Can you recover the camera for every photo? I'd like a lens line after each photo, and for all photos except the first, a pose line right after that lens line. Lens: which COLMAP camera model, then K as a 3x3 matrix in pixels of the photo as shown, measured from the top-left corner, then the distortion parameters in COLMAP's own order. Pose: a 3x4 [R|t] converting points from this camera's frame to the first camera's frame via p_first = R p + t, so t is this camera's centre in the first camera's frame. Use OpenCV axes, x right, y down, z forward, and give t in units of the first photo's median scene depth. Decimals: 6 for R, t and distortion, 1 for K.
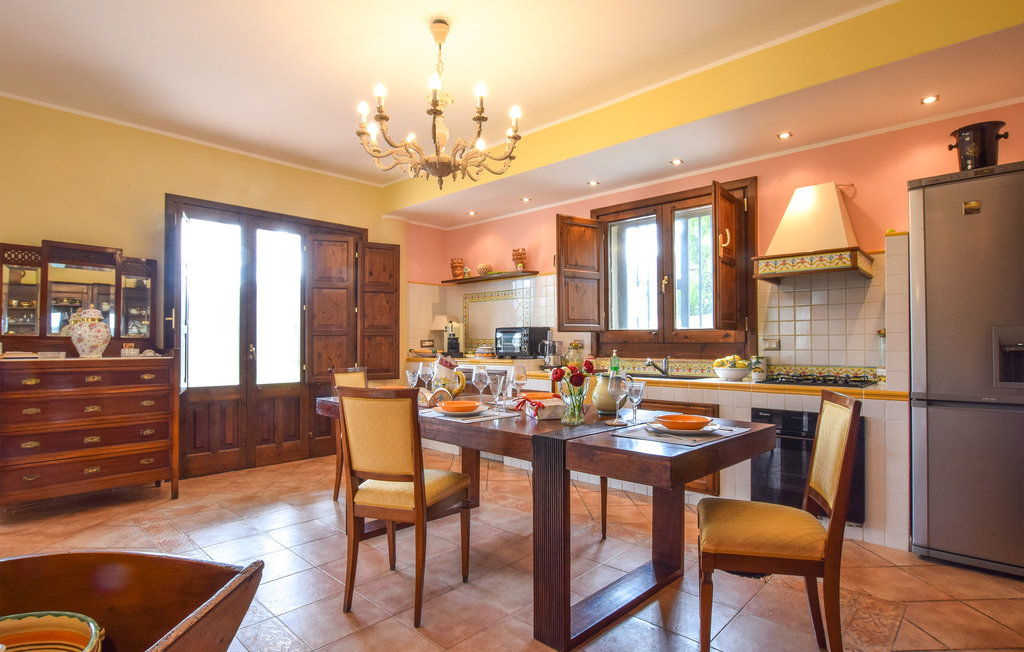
lens RADIAL K [[522.8, 0, 480.2], [0, 522.8, 320.2], [0, 0, 1]] dist [-0.027026, 0.000161]
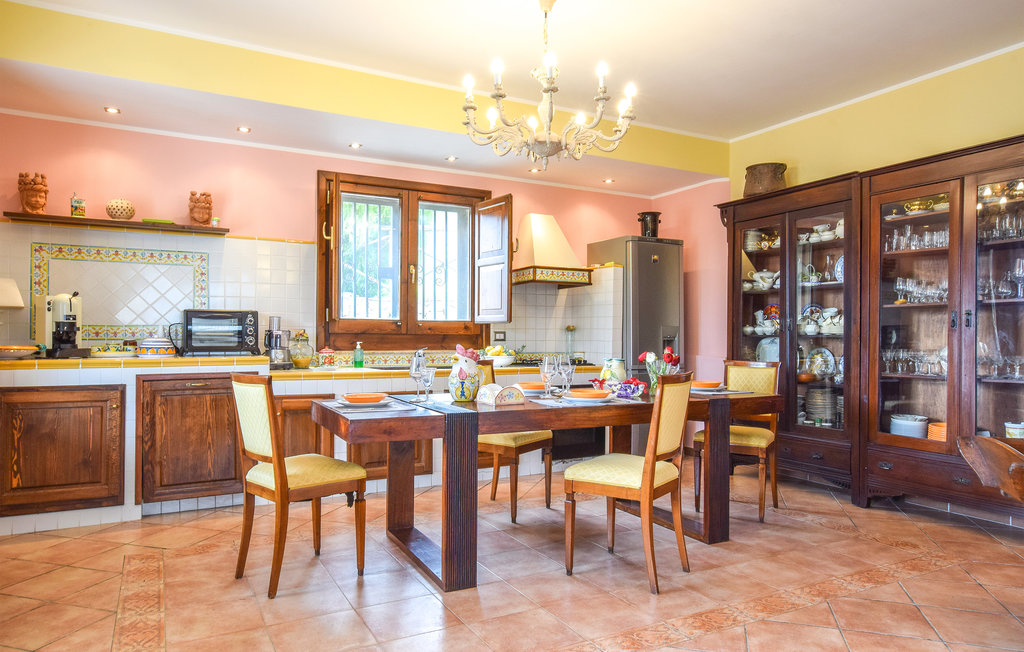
lens RADIAL K [[675.4, 0, 525.1], [0, 675.4, 344.8], [0, 0, 1]] dist [-0.001510, 0.000514]
pose [[0.268305, -0.016396, 0.963194, -0.767357], [-0.045877, 0.998503, 0.029776, 0.015303], [-0.962241, -0.052177, 0.267152, 0.424479]]
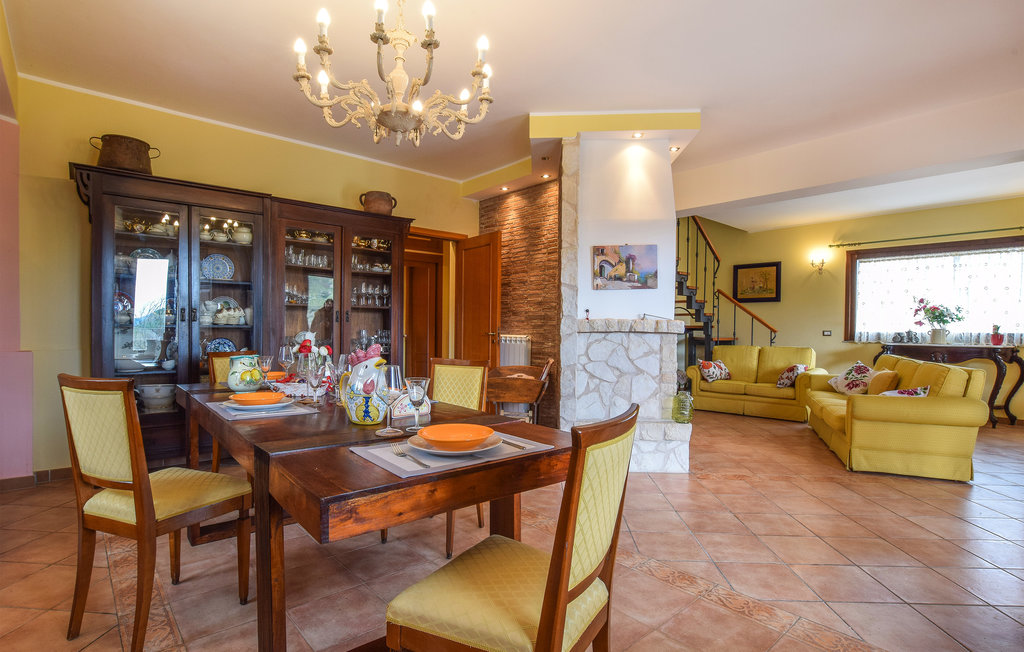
lens RADIAL K [[501.3, 0, 484.4], [0, 501.3, 322.0], [0, 0, 1]] dist [-0.026698, 0.000086]
pose [[-0.996393, -0.016394, 0.083265, -0.169346], [-0.021068, 0.998233, -0.055569, 0.043412], [-0.082207, -0.057123, -0.994977, 1.079354]]
